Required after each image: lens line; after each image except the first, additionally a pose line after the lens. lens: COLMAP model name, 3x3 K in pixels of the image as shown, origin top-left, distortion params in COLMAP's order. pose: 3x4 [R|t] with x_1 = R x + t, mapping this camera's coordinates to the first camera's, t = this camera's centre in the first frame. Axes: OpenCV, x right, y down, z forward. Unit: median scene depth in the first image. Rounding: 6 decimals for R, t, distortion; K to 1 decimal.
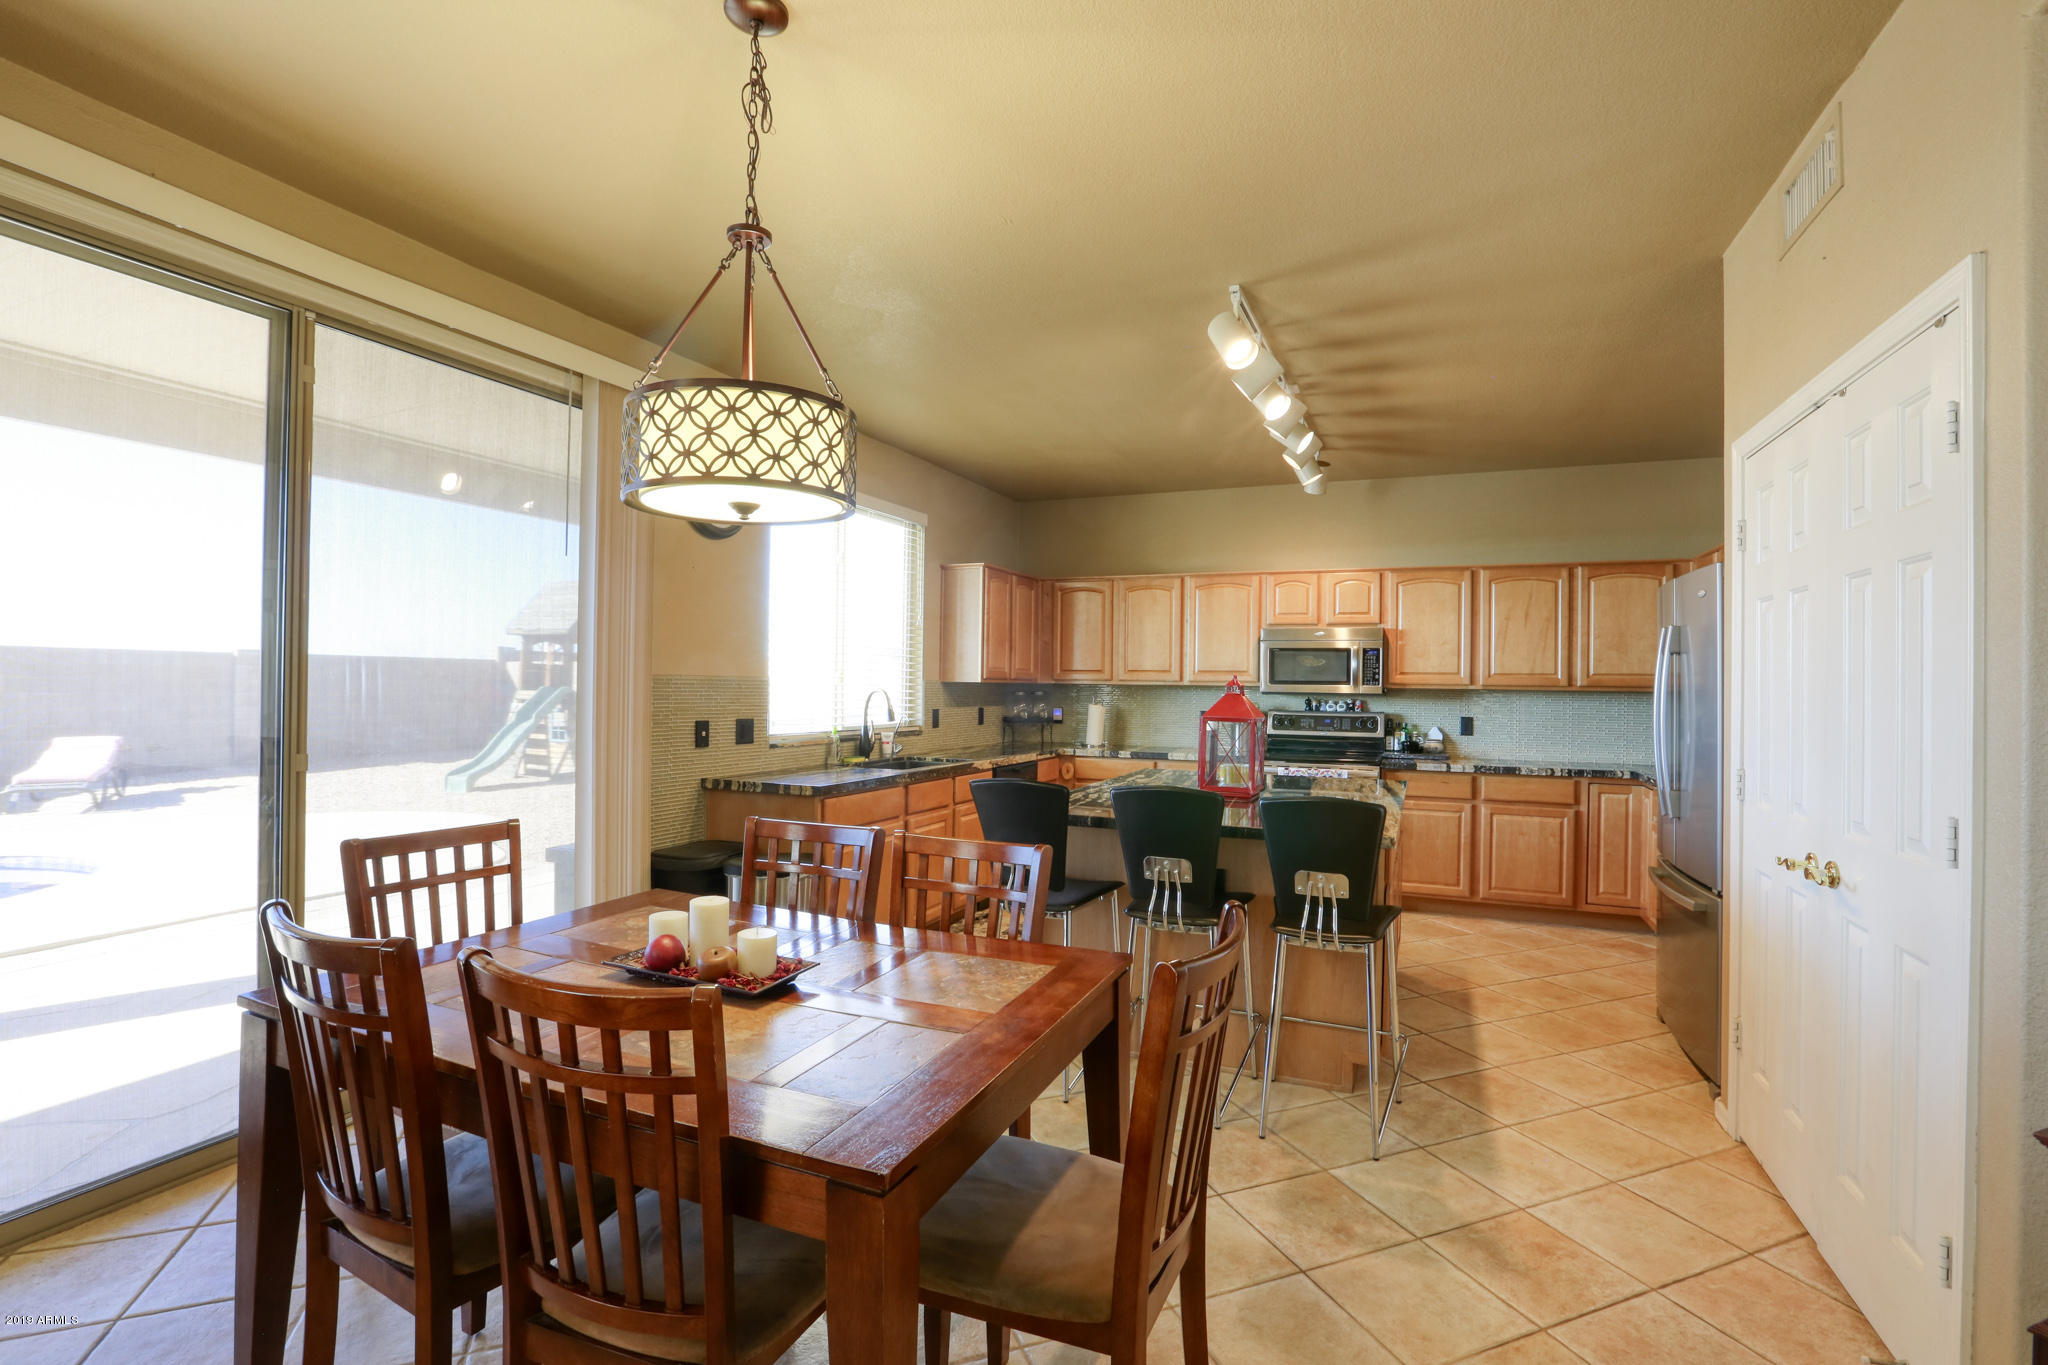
lens RADIAL K [[948.0, 0, 1026.4], [0, 948.0, 678.1], [0, 0, 1]] dist [-0.003009, -0.000127]
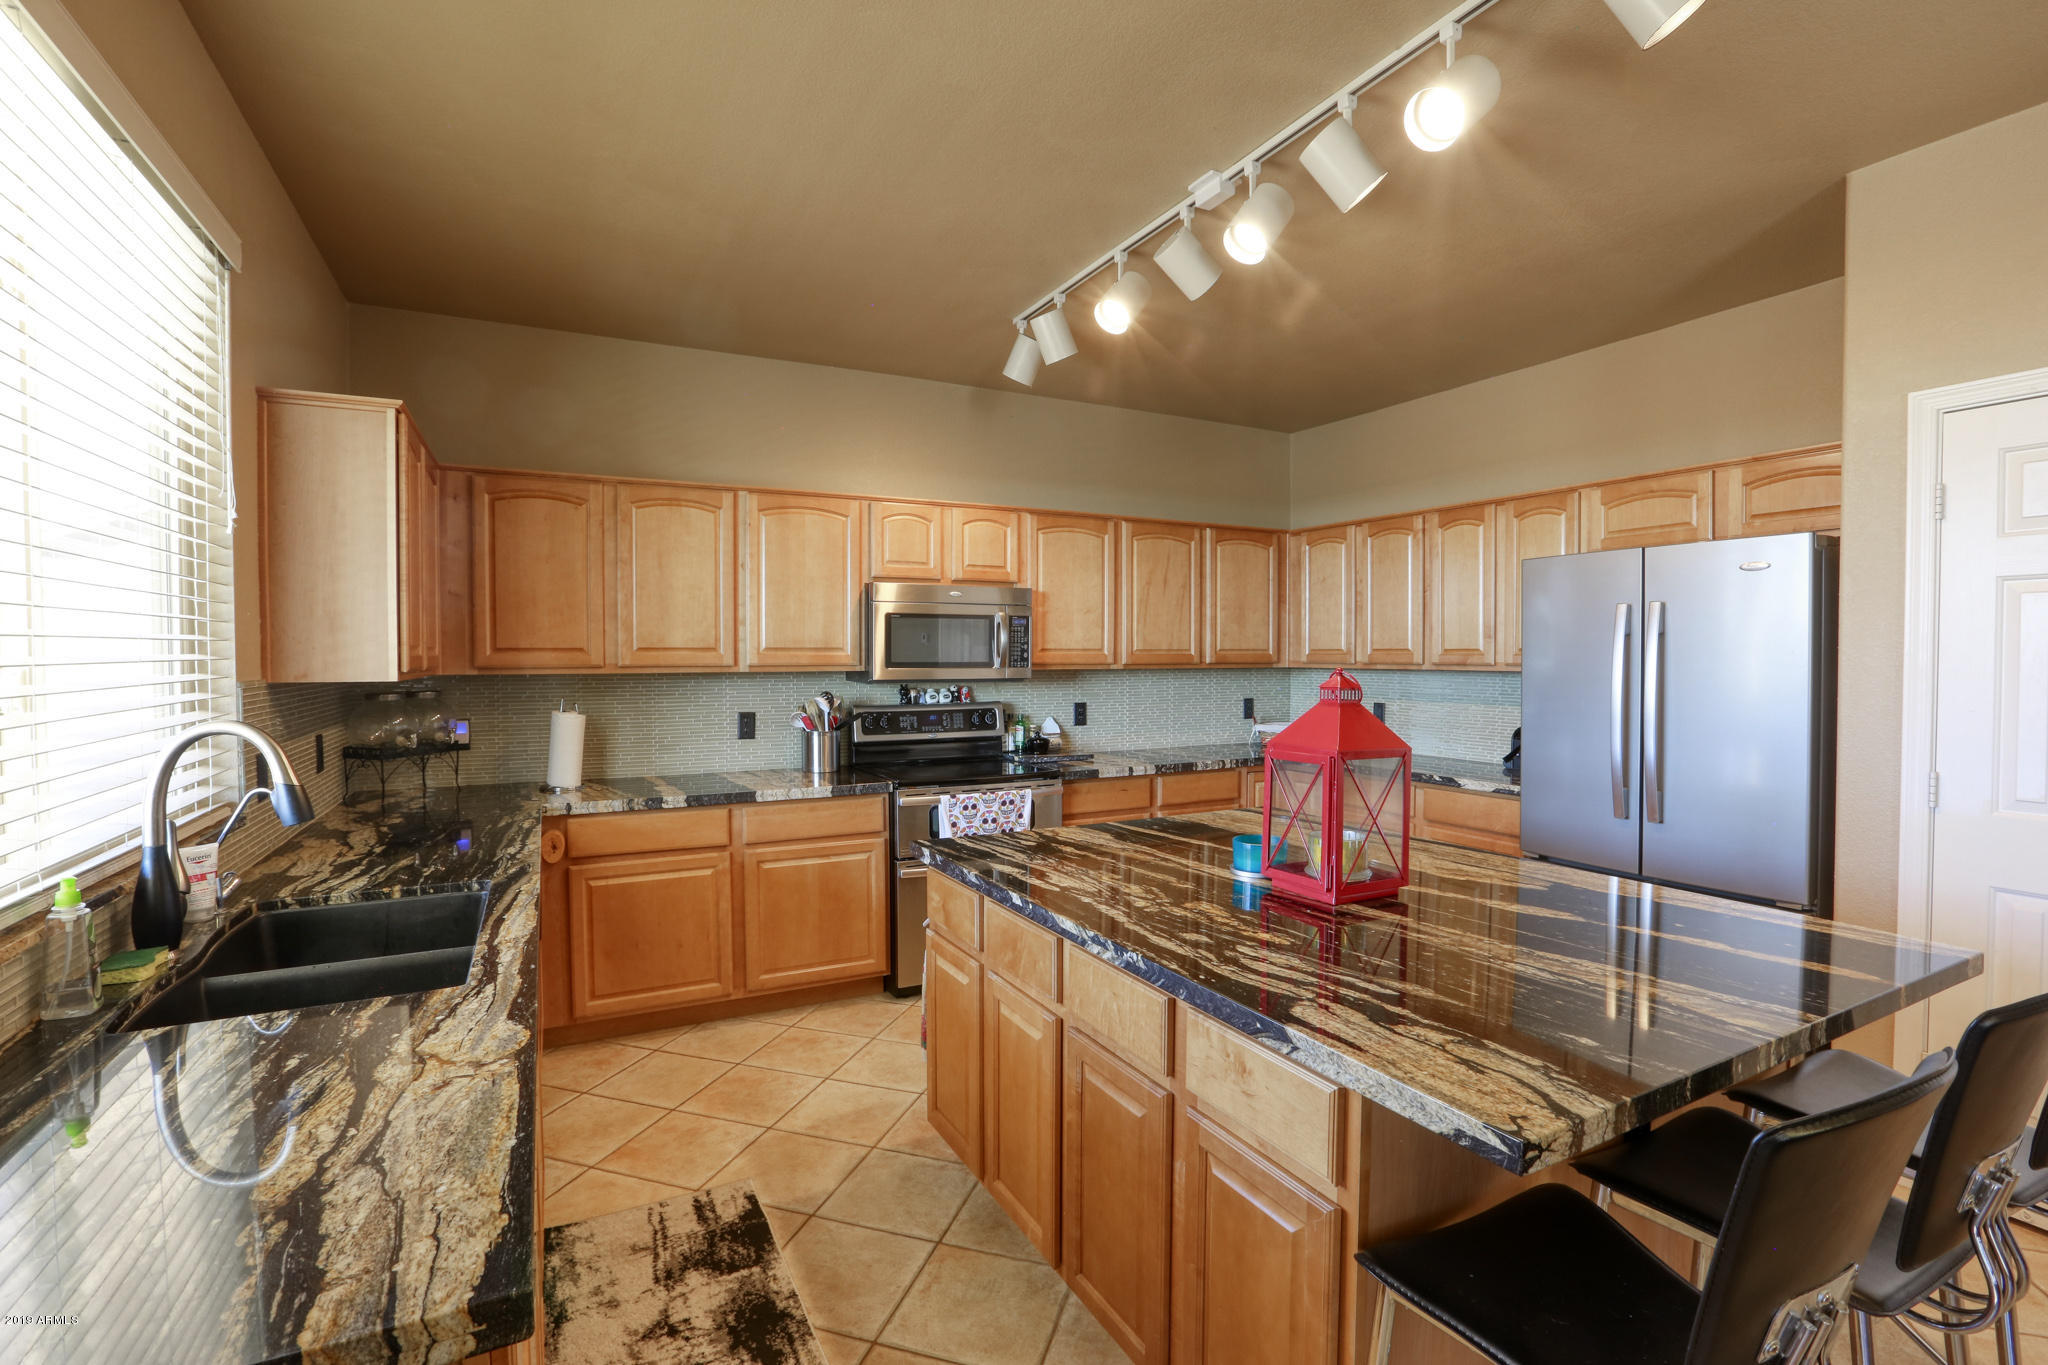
lens RADIAL K [[948.0, 0, 1025.7], [0, 948.0, 677.7], [0, 0, 1]] dist [-0.003009, -0.000127]
pose [[0.645578, -0.029652, 0.763119, -0.184833], [0.006425, 0.999421, 0.033399, -0.008030], [-0.763668, -0.016659, 0.645395, 0.507235]]
